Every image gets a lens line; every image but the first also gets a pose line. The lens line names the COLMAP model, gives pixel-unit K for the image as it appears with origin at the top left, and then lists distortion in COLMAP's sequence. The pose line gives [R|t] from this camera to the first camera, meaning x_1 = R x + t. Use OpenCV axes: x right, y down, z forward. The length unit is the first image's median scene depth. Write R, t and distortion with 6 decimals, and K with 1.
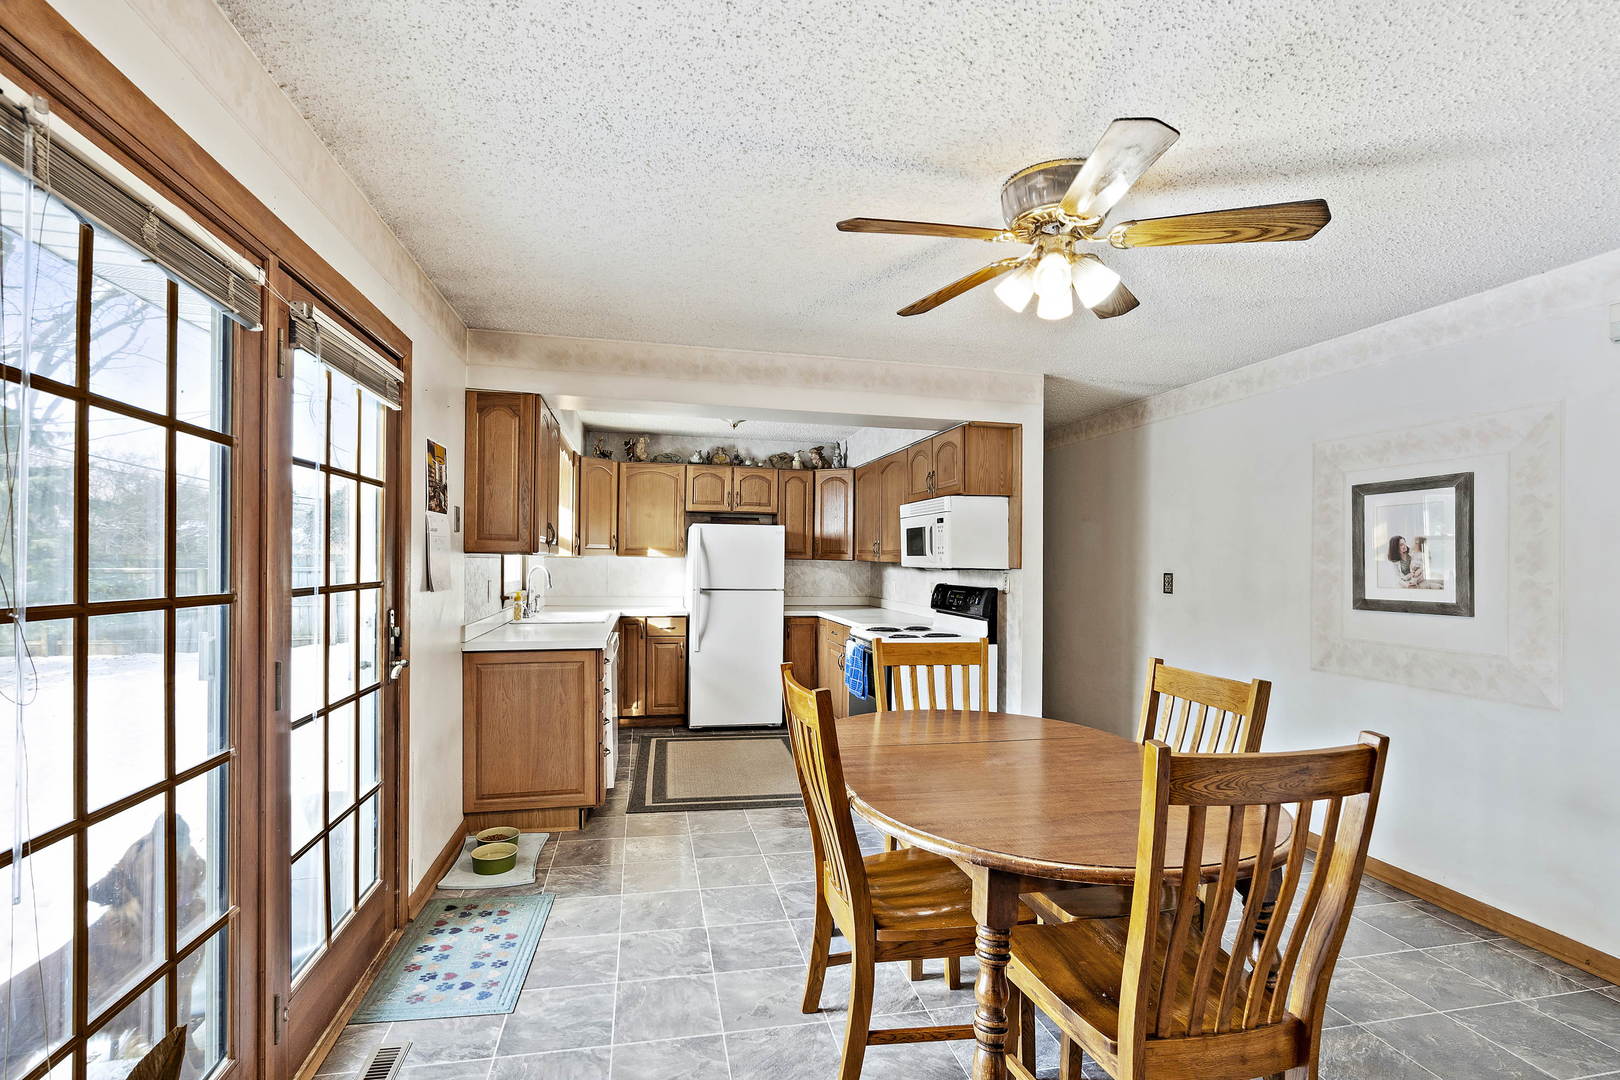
lens RADIAL K [[748.3, 0, 796.4], [0, 748.3, 541.5], [0, 0, 1]] dist [0.001134, 0.000379]
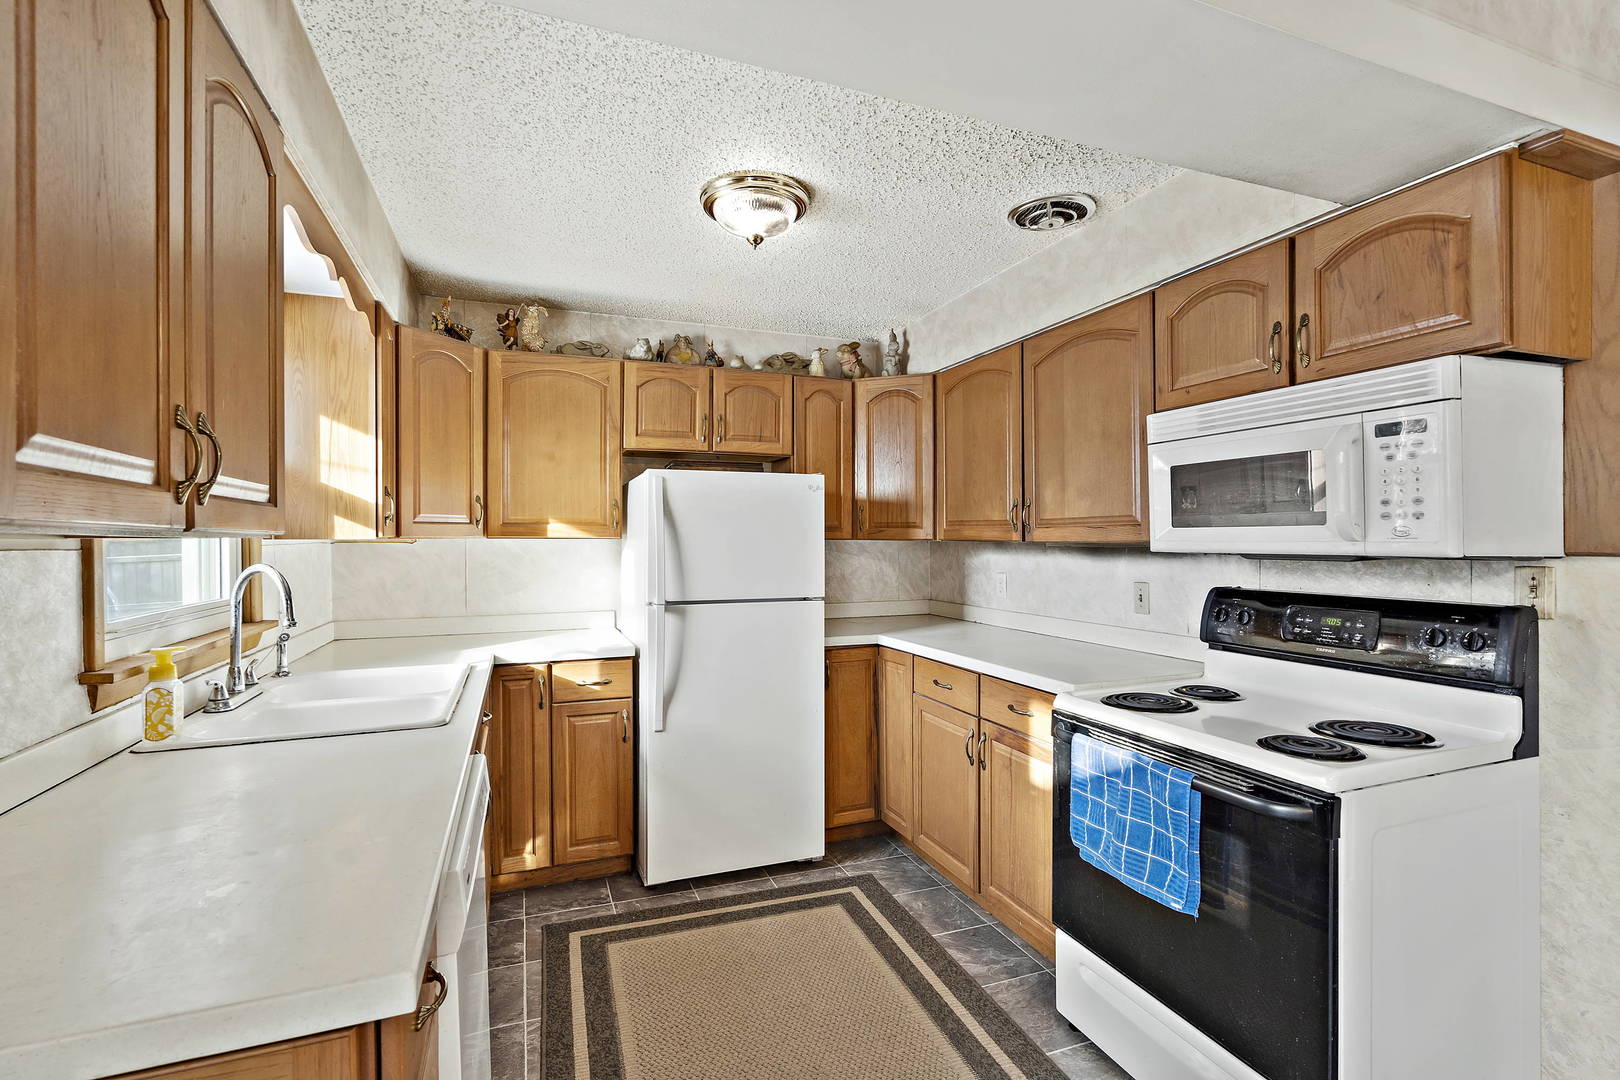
lens RADIAL K [[753.0, 0, 802.5], [0, 753.0, 524.7], [0, 0, 1]] dist [0.002271, 0.000437]
pose [[0.987204, -0.012416, 0.158977, -0.111213], [0.011426, 0.999909, 0.007140, 0.009588], [-0.159051, -0.005232, 0.987257, 0.474088]]
